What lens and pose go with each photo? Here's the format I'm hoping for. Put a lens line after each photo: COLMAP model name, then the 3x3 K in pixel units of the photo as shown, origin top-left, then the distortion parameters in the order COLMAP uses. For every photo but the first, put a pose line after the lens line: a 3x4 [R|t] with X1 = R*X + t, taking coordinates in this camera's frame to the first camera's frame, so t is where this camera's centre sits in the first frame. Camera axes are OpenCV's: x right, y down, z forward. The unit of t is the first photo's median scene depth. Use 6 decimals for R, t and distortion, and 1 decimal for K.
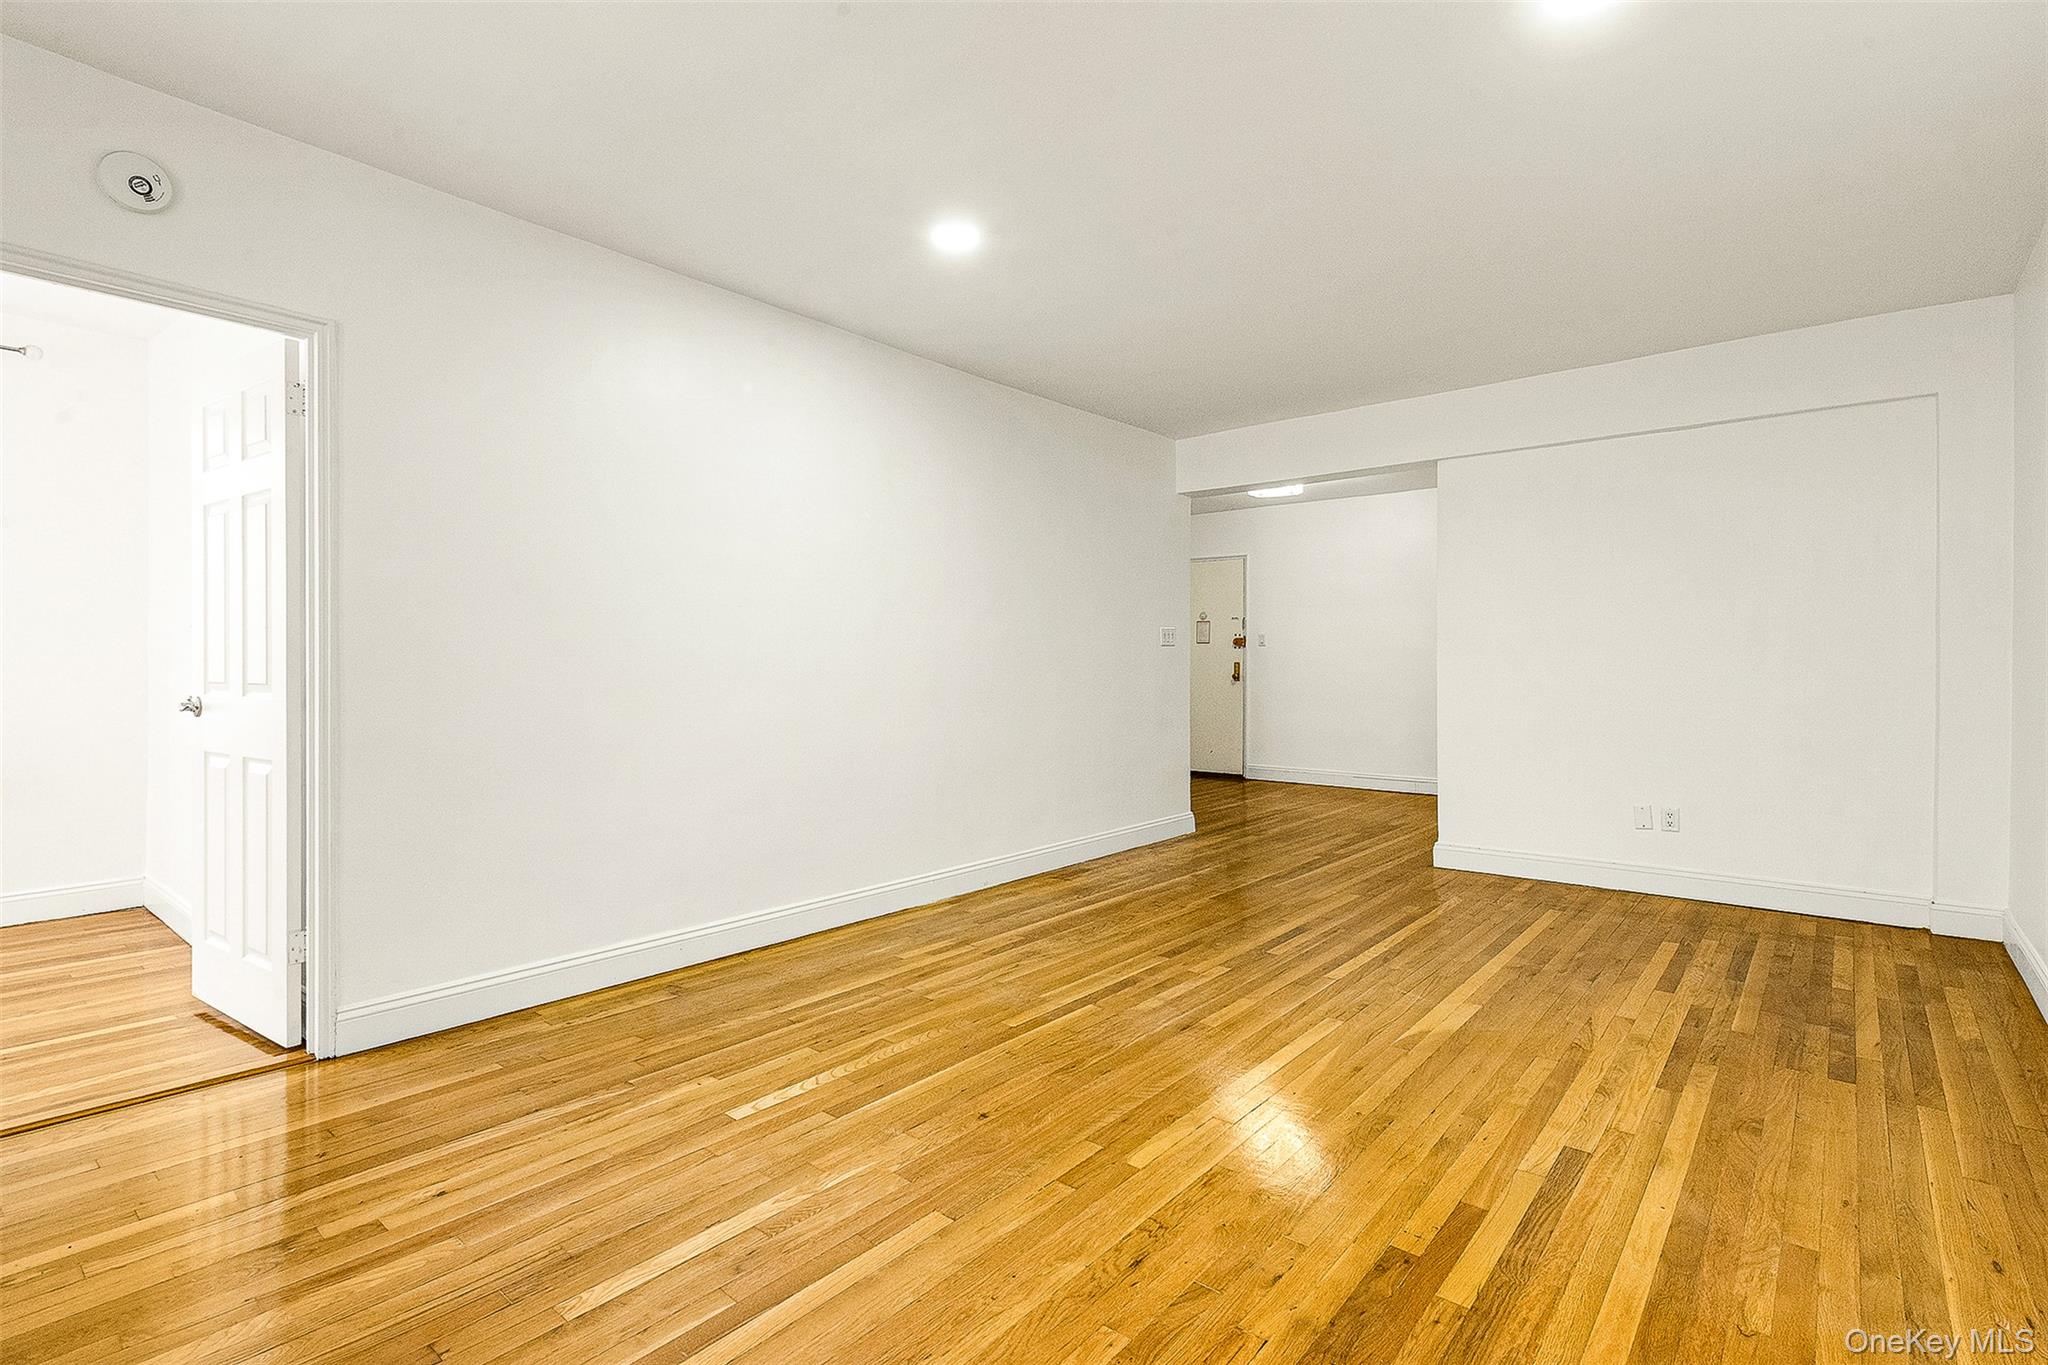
lens RADIAL K [[975.8, 0, 1022.7], [0, 975.8, 677.3], [0, 0, 1]] dist [0.018903, -0.008386]
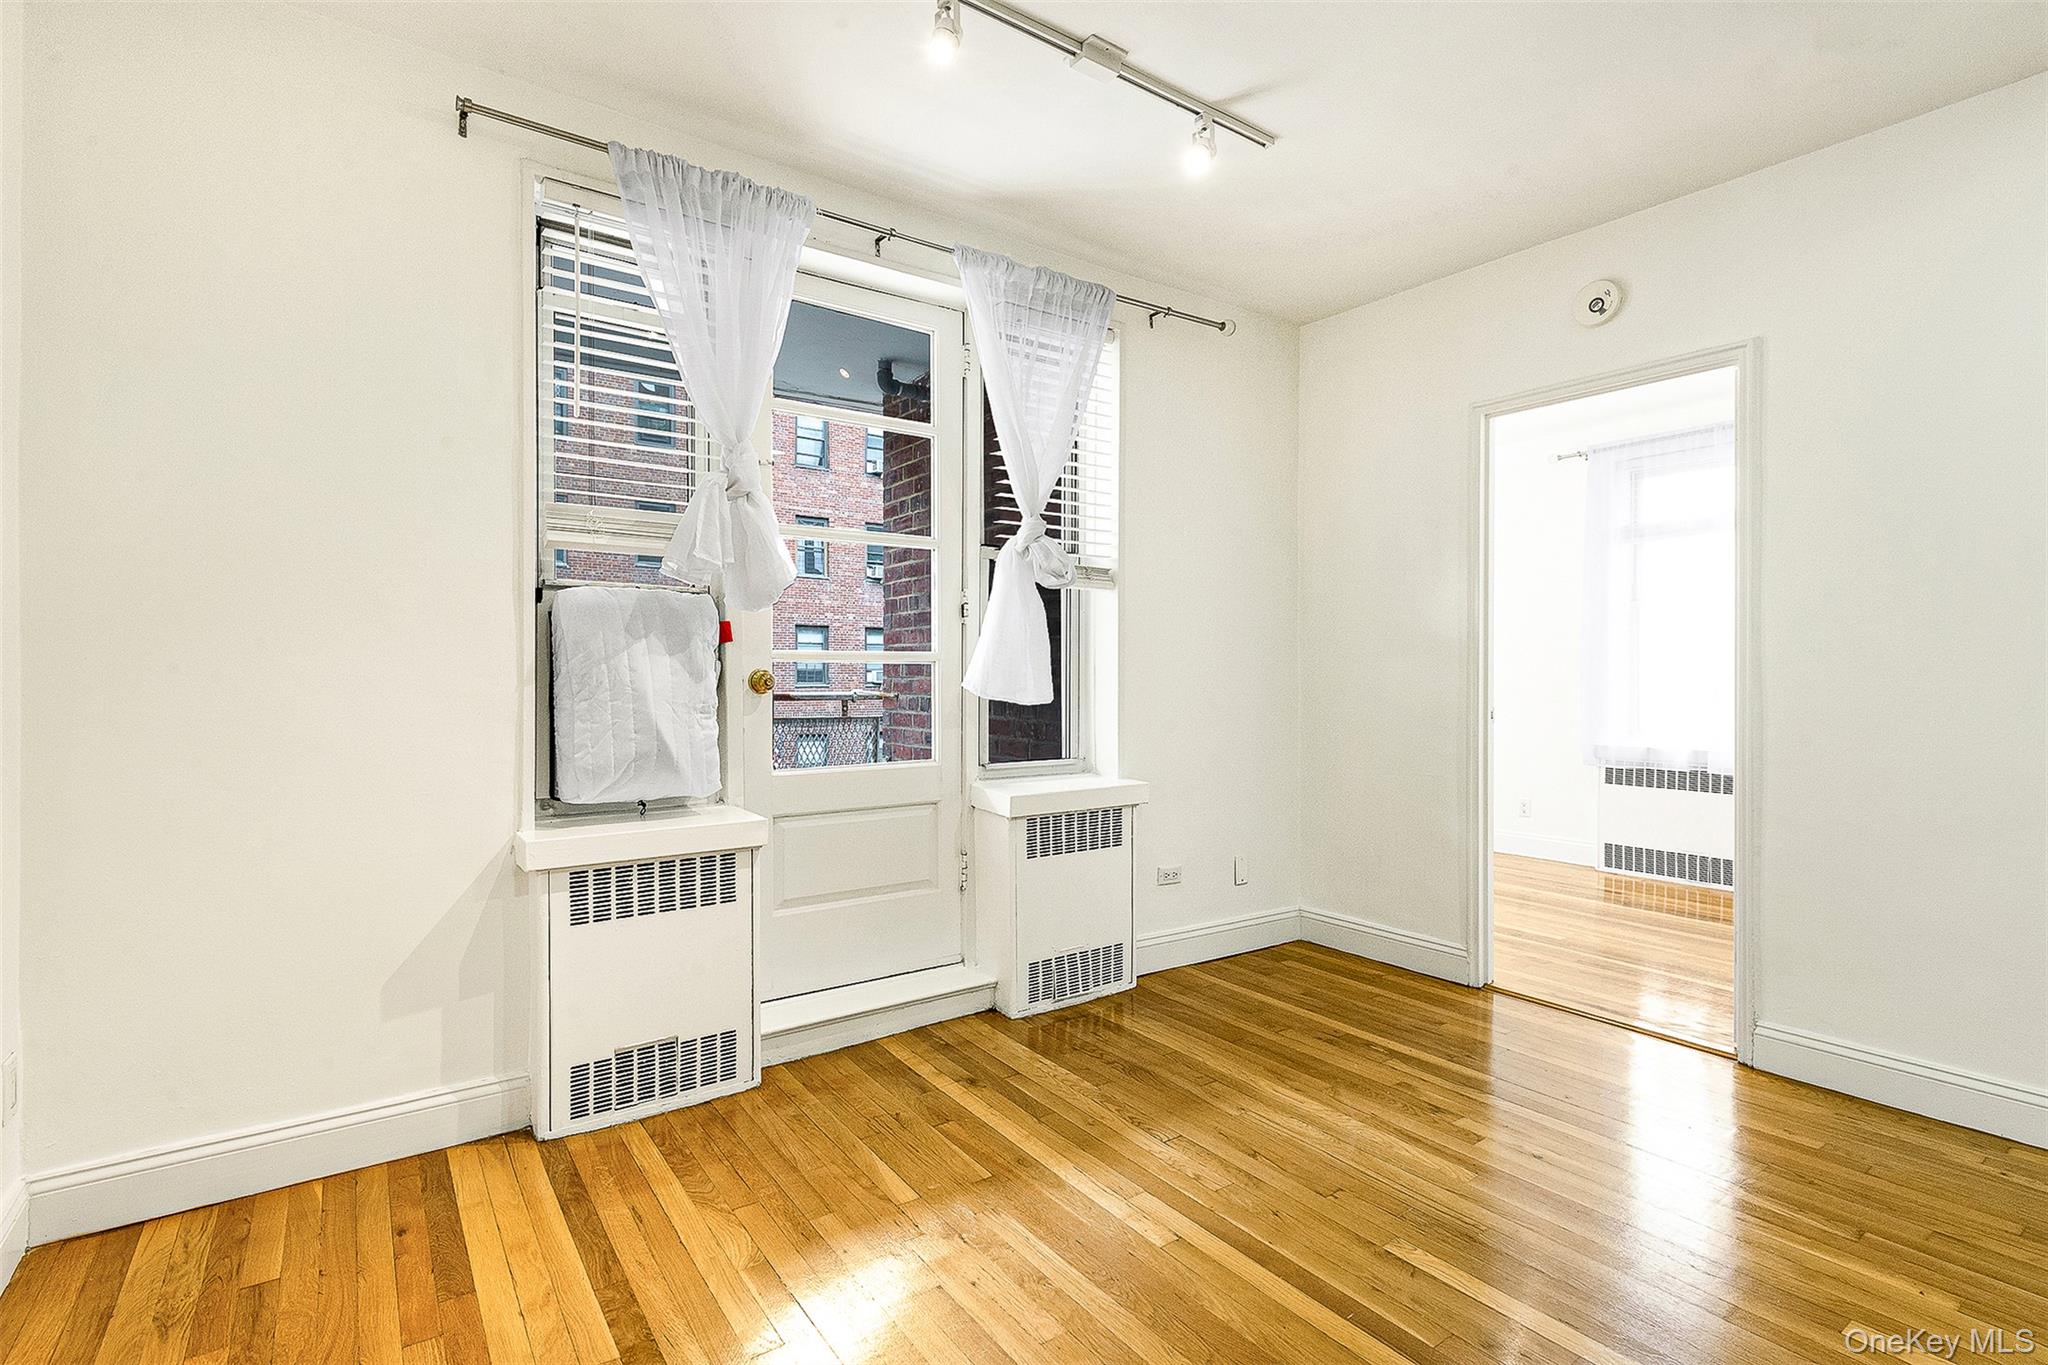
lens RADIAL K [[975.8, 0, 1039.7], [0, 975.8, 678.1], [0, 0, 1]] dist [0.018903, -0.008386]
pose [[-0.246691, 0.003797, -0.969087, 0.435870], [-0.009728, 0.999932, 0.006394, -0.011158], [0.969045, 0.011005, -0.246638, 0.511088]]
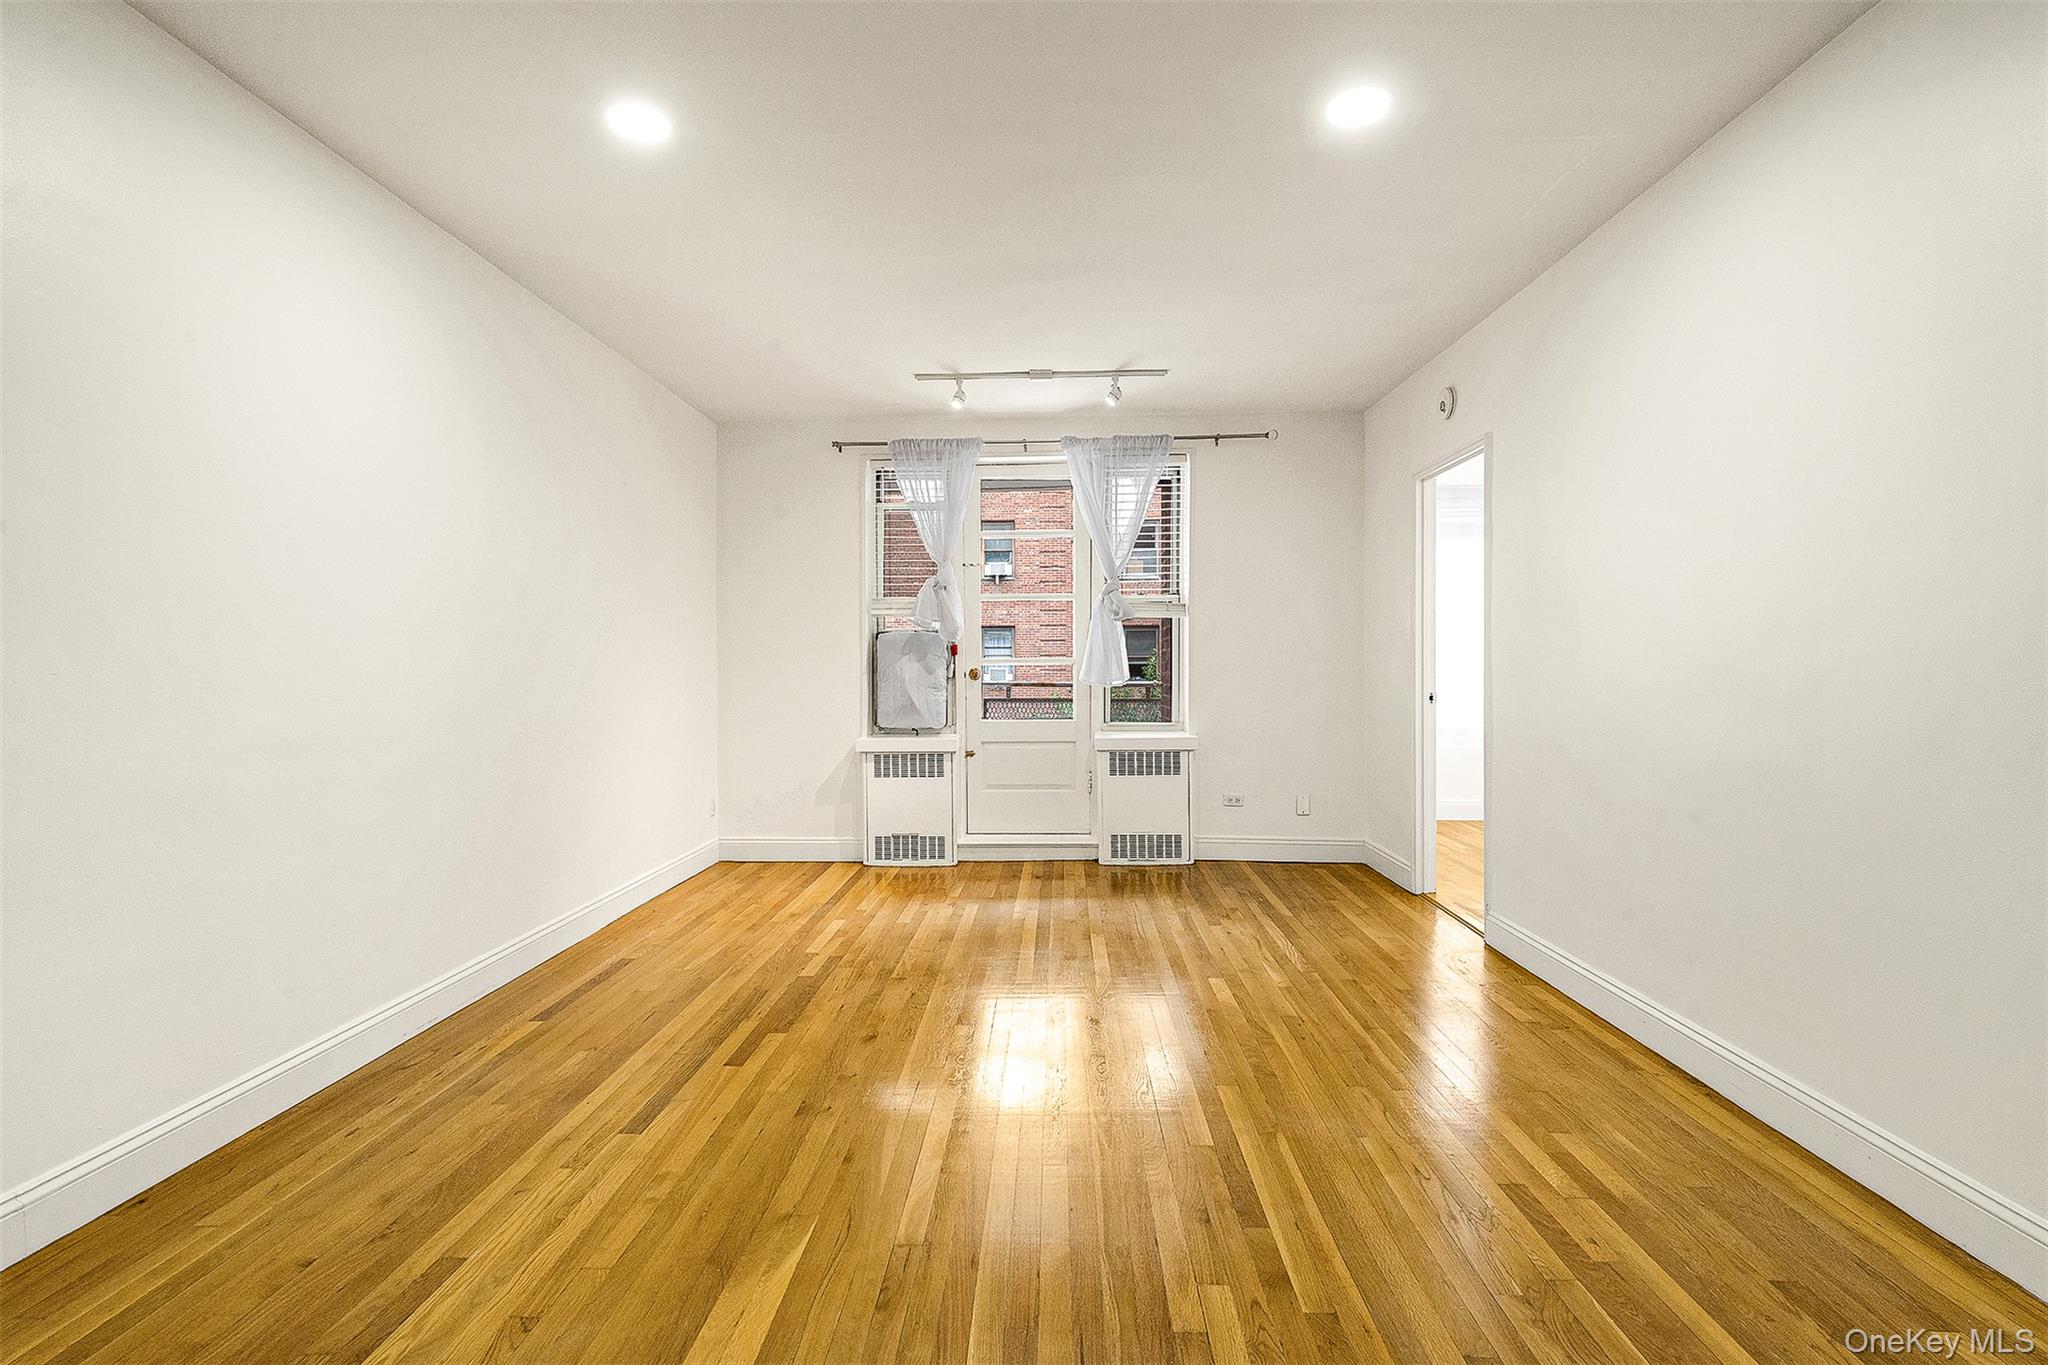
lens RADIAL K [[975.8, 0, 1028.6], [0, 975.8, 675.1], [0, 0, 1]] dist [0.018903, -0.008386]
pose [[-0.787606, 0.005255, -0.616157, 0.689509], [-0.003540, 0.999909, 0.013053, -0.023118], [0.616169, 0.012462, -0.787515, 1.648183]]
